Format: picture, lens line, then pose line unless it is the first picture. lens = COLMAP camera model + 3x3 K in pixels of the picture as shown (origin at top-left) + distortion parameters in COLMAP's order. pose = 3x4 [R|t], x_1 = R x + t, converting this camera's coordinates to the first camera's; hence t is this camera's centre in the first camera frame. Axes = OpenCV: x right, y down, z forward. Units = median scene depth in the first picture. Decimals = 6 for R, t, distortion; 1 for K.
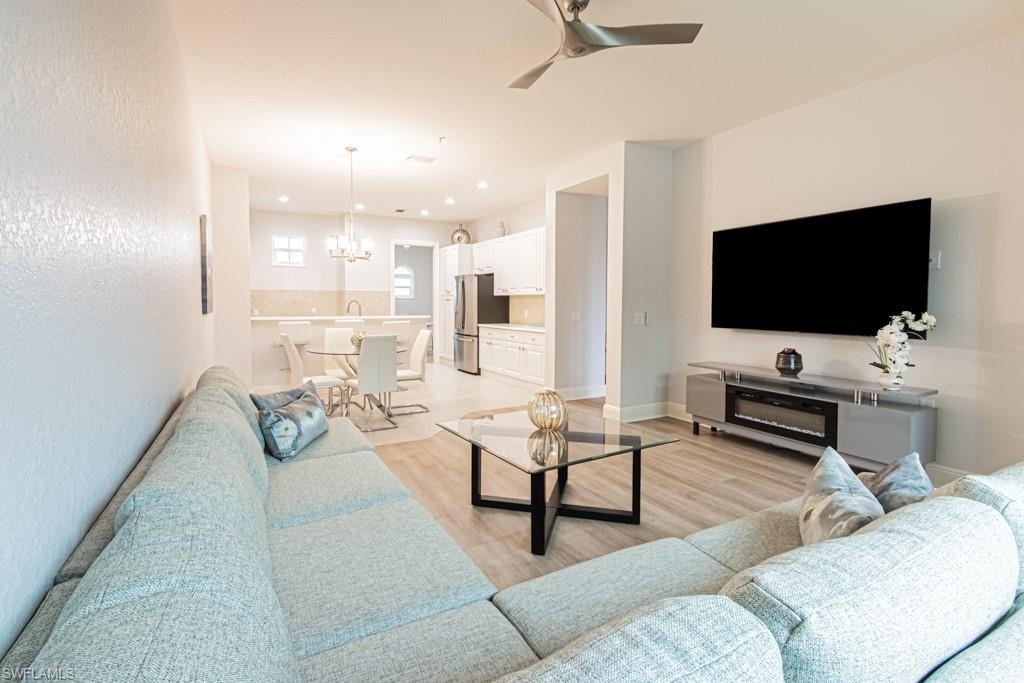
lens RADIAL K [[465.6, 0, 486.3], [0, 465.6, 319.9], [0, 0, 1]] dist [0.007315, -0.001304]
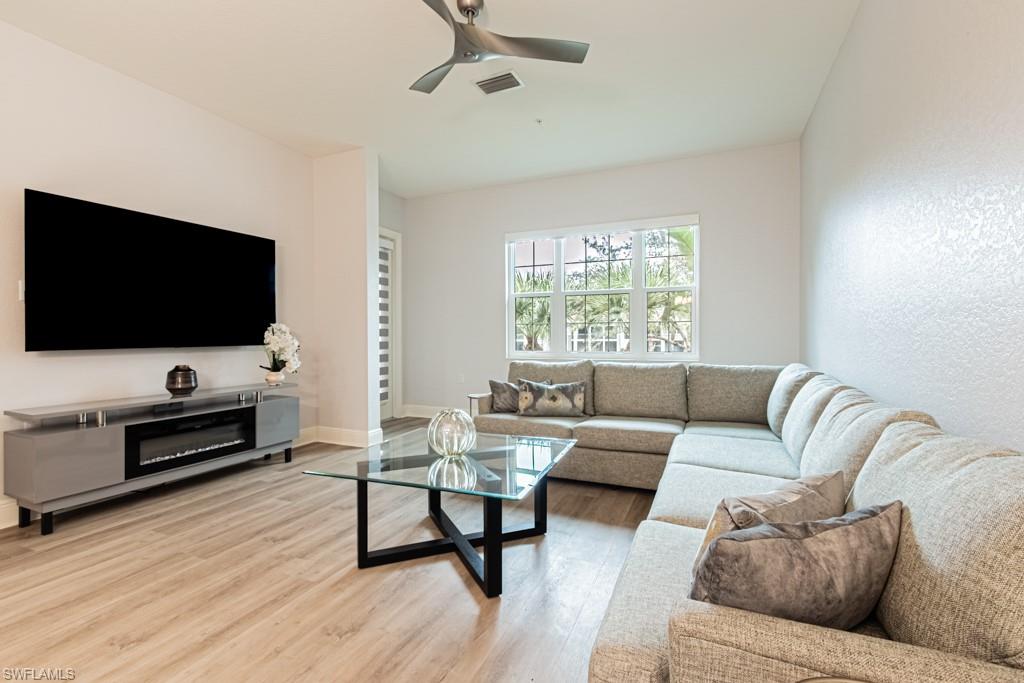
lens RADIAL K [[465.6, 0, 514.2], [0, 465.6, 338.6], [0, 0, 1]] dist [0.007315, -0.001304]
pose [[-0.636973, -0.008817, 0.770836, -0.457066], [0.026210, 0.999109, 0.033086, -0.002406], [-0.770441, 0.041278, -0.636174, 1.122152]]
